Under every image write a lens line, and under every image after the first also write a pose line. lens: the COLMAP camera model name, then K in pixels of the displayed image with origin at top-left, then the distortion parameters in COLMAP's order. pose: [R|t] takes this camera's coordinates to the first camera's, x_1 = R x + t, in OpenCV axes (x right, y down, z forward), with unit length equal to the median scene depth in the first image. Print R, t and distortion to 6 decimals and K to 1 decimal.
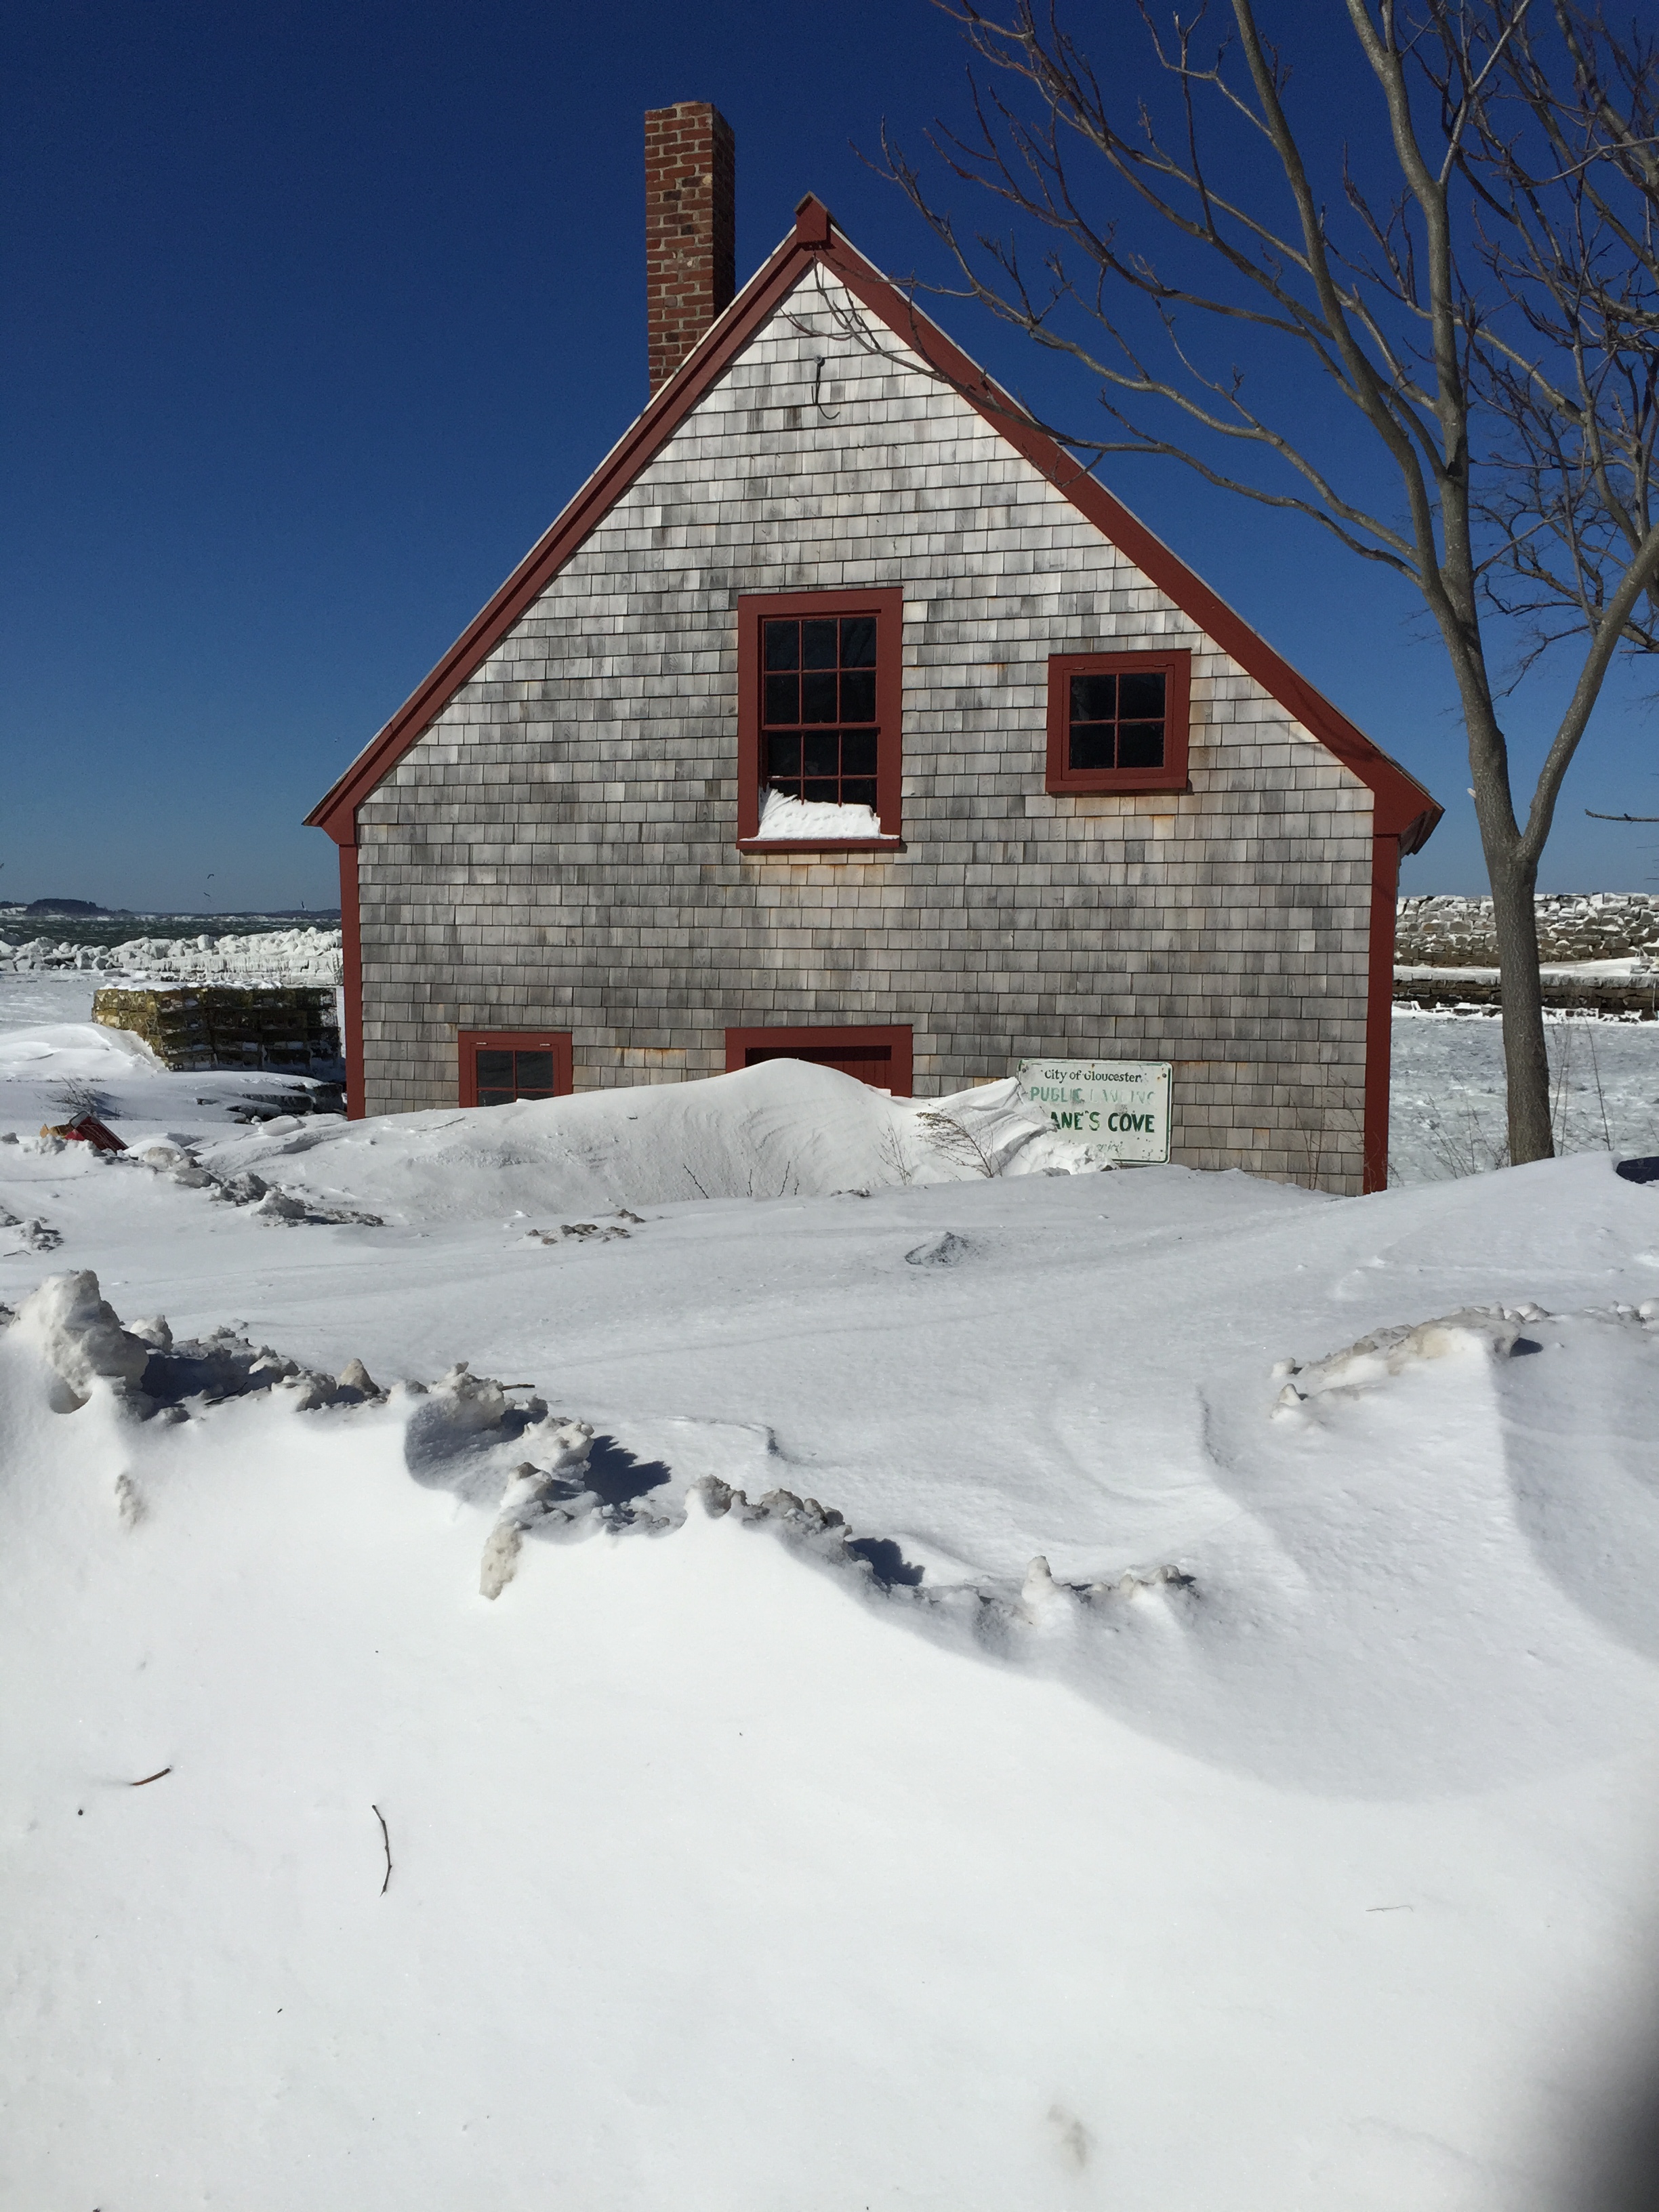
lens RADIAL K [[1852.7, 0, 819.1], [0, 1852.7, 1105.0], [0, 0, 1]] dist [0.084655, -0.078759]
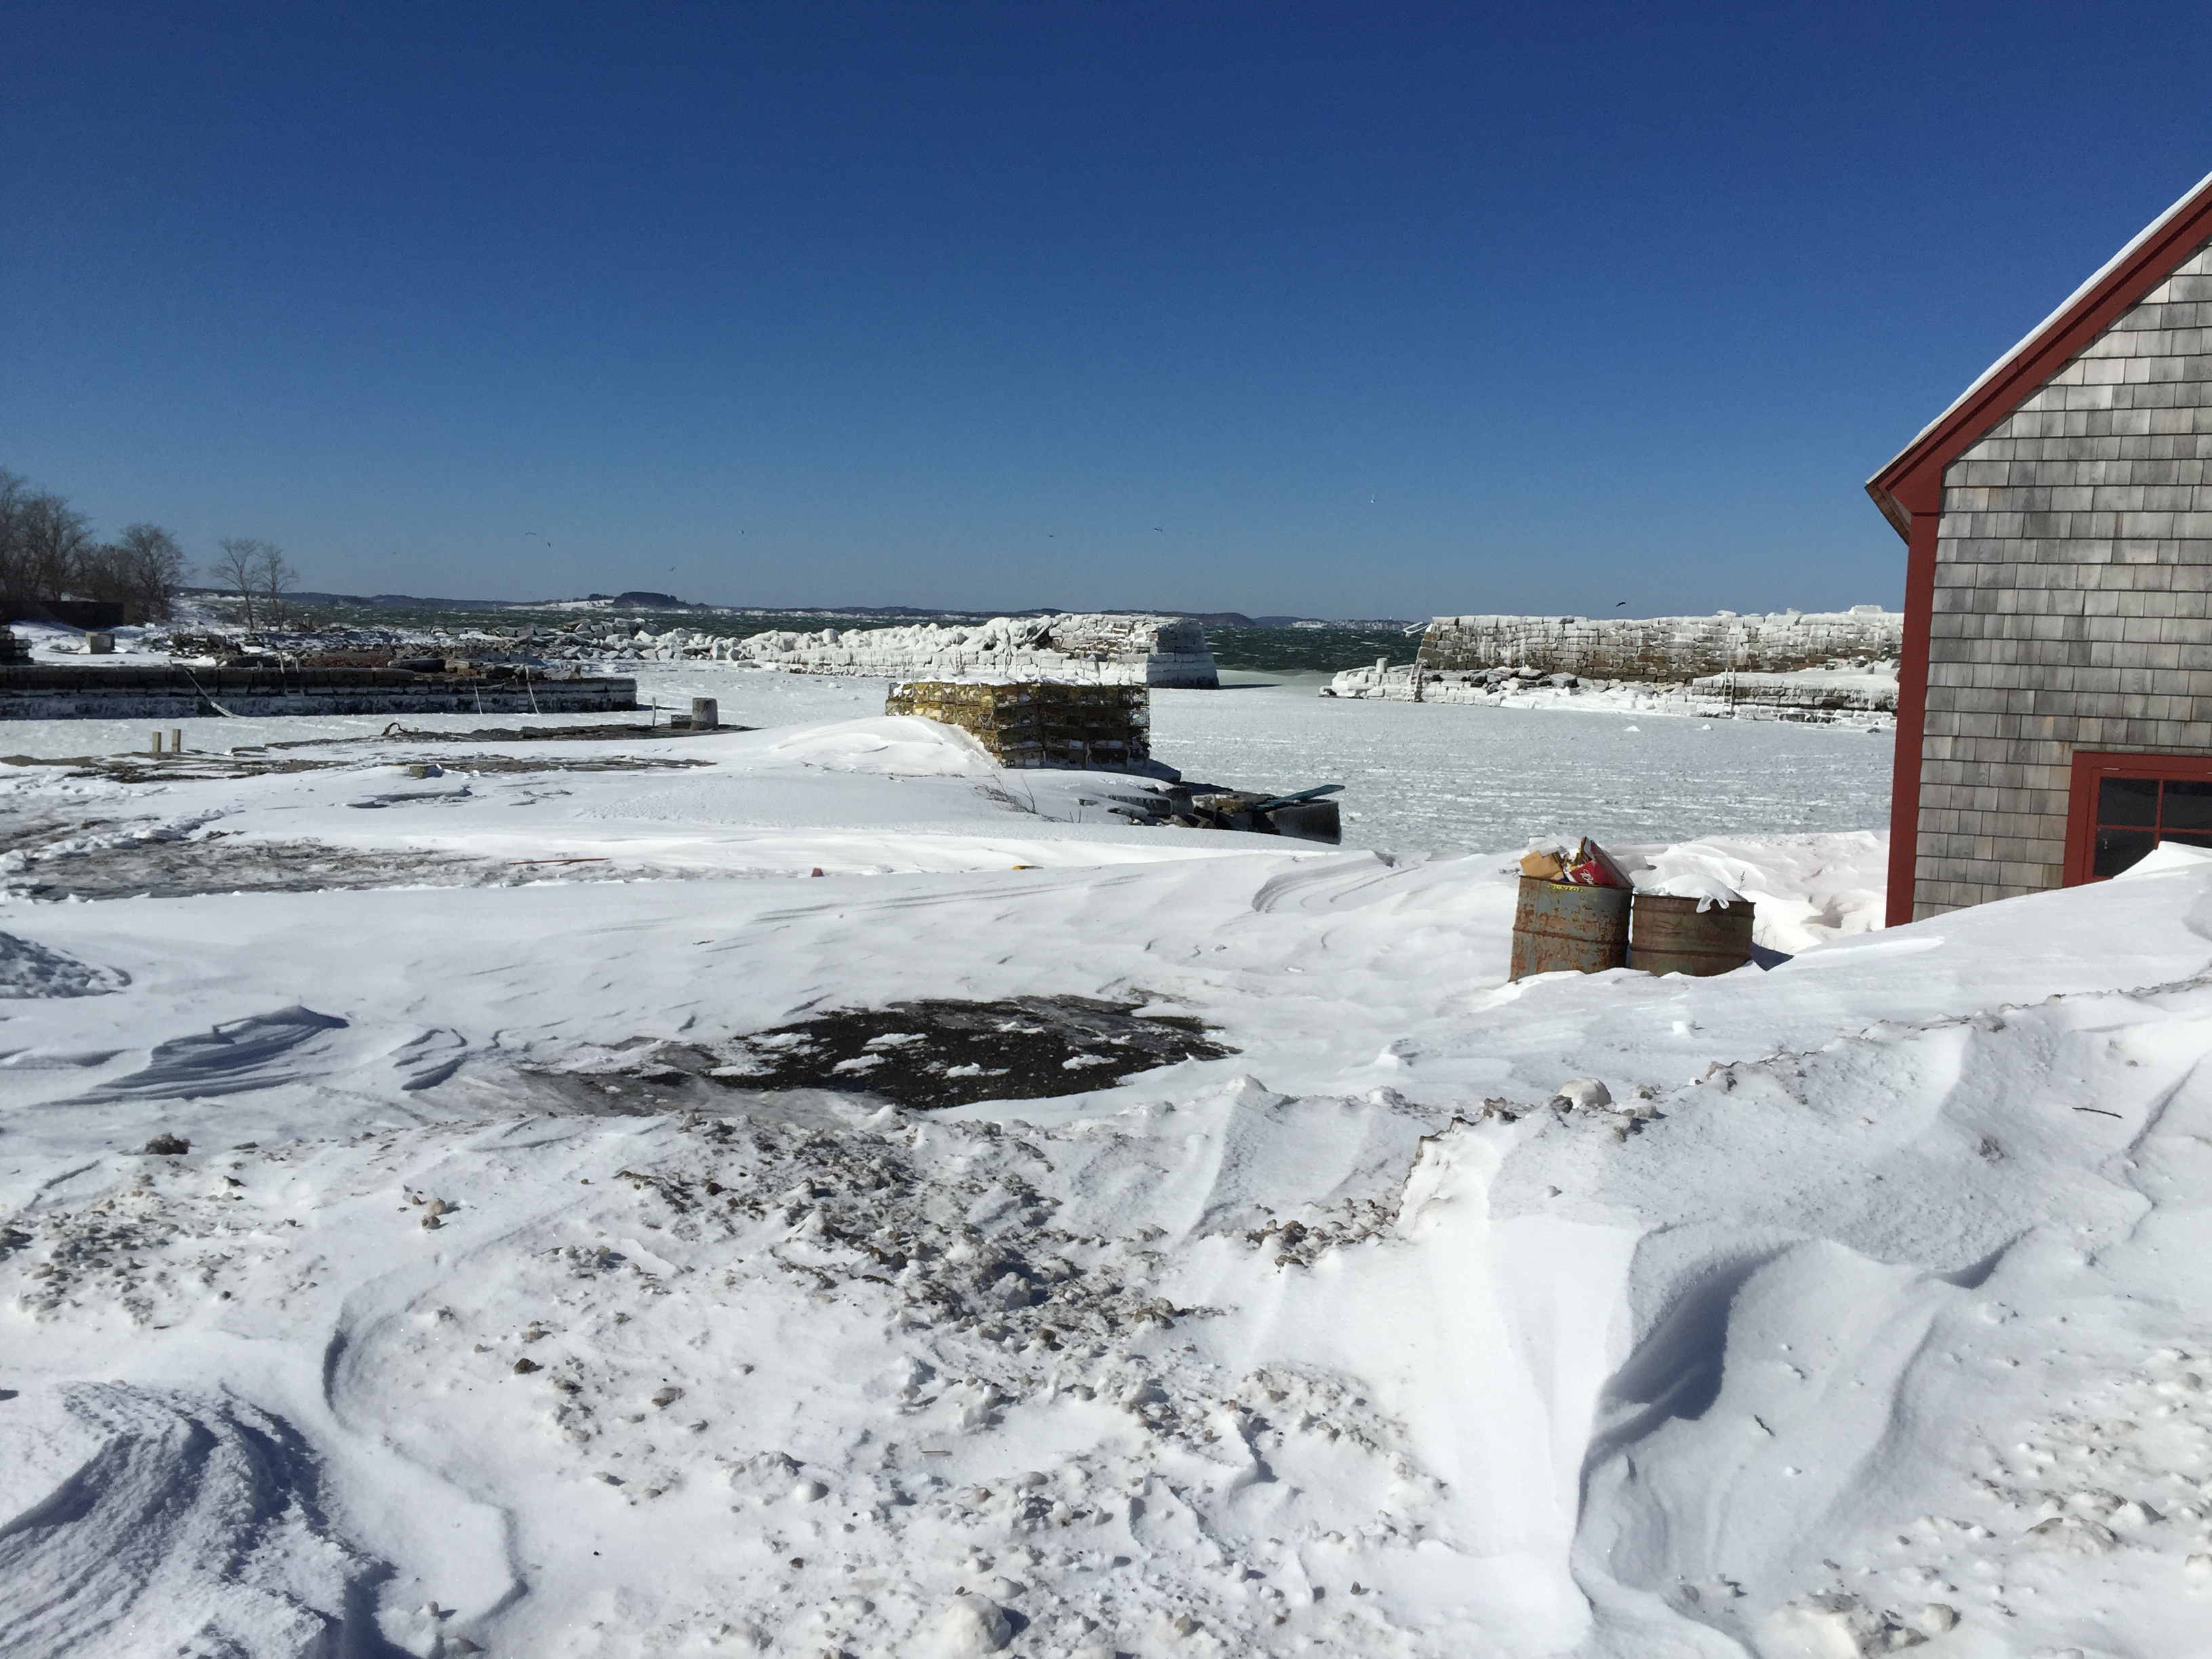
lens RADIAL K [[1852.7, 0, 1093.4], [0, 1852.7, 792.9], [0, 0, 1]] dist [0.084655, -0.078759]
pose [[0.989246, 0.035400, -0.141914, -0.502642], [-0.036630, 0.999311, -0.006061, -0.002761], [0.141602, 0.011194, 0.989860, 0.164269]]
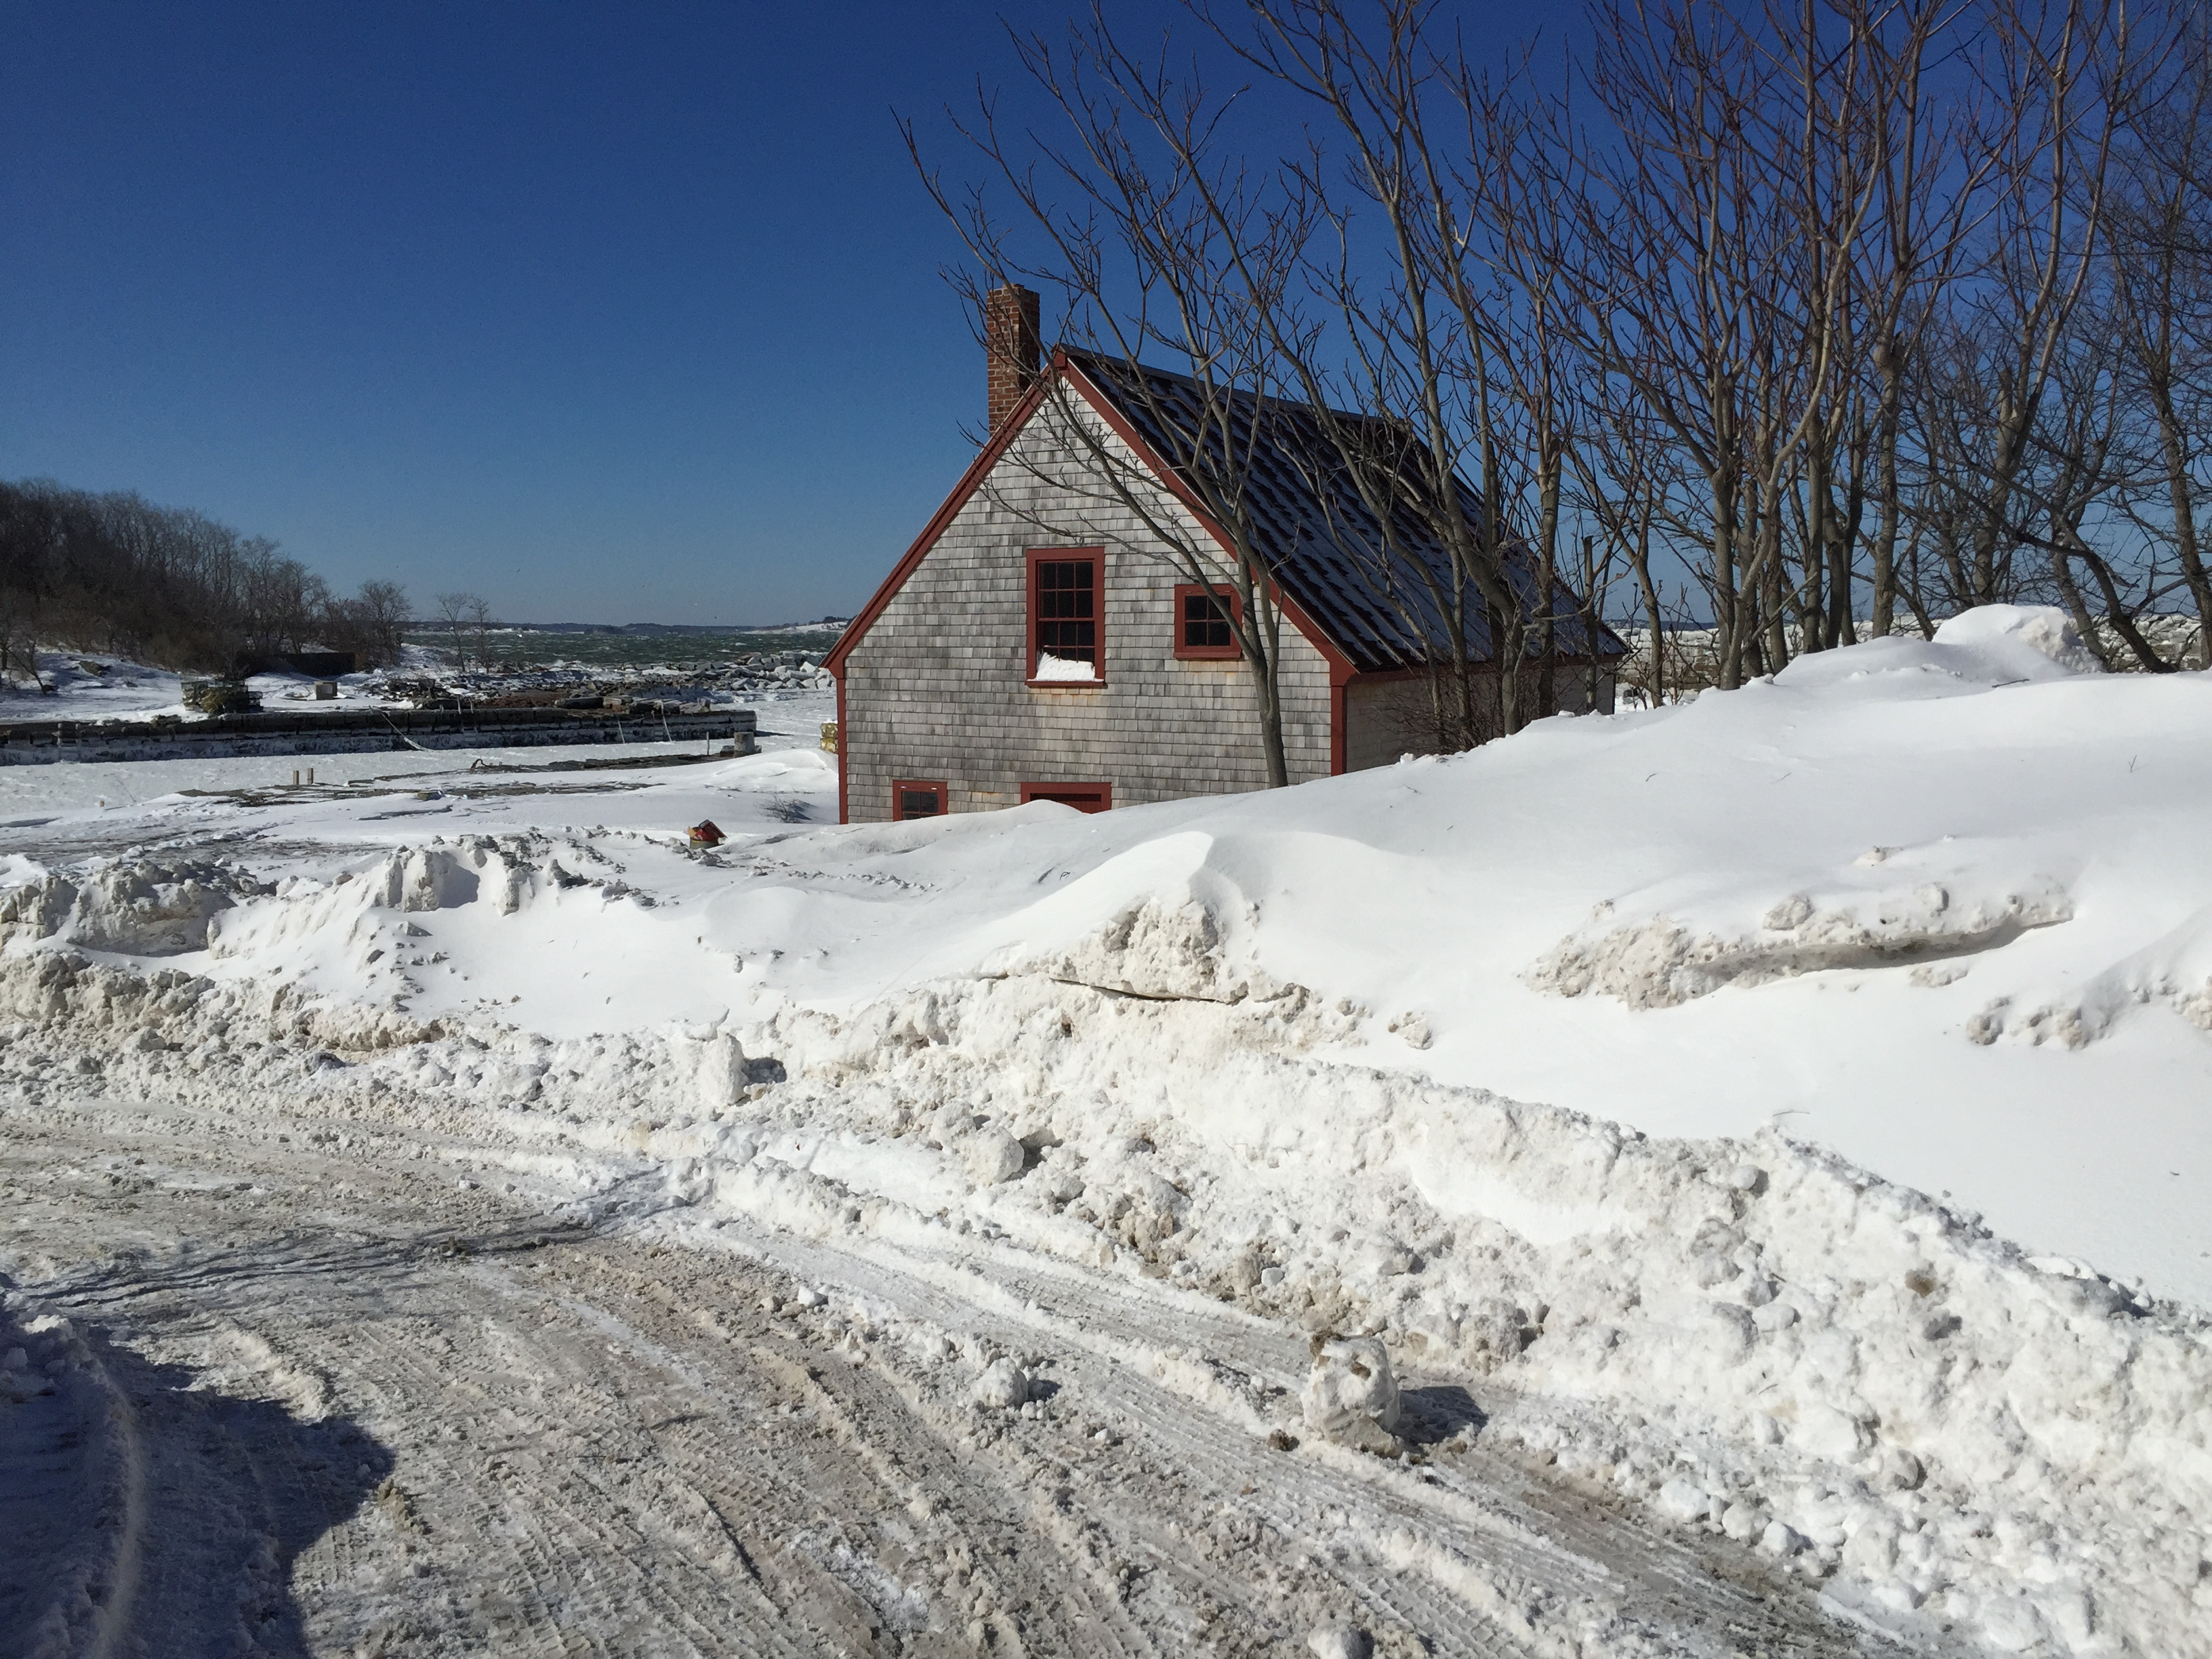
lens RADIAL K [[1852.7, 0, 1105.2], [0, 1852.7, 829.6], [0, 0, 1]] dist [0.084655, -0.078759]
pose [[0.966019, 0.022901, -0.257456, 0.494628], [-0.020661, 0.999721, 0.011405, -0.016647], [0.257645, -0.005698, 0.966223, -0.735928]]
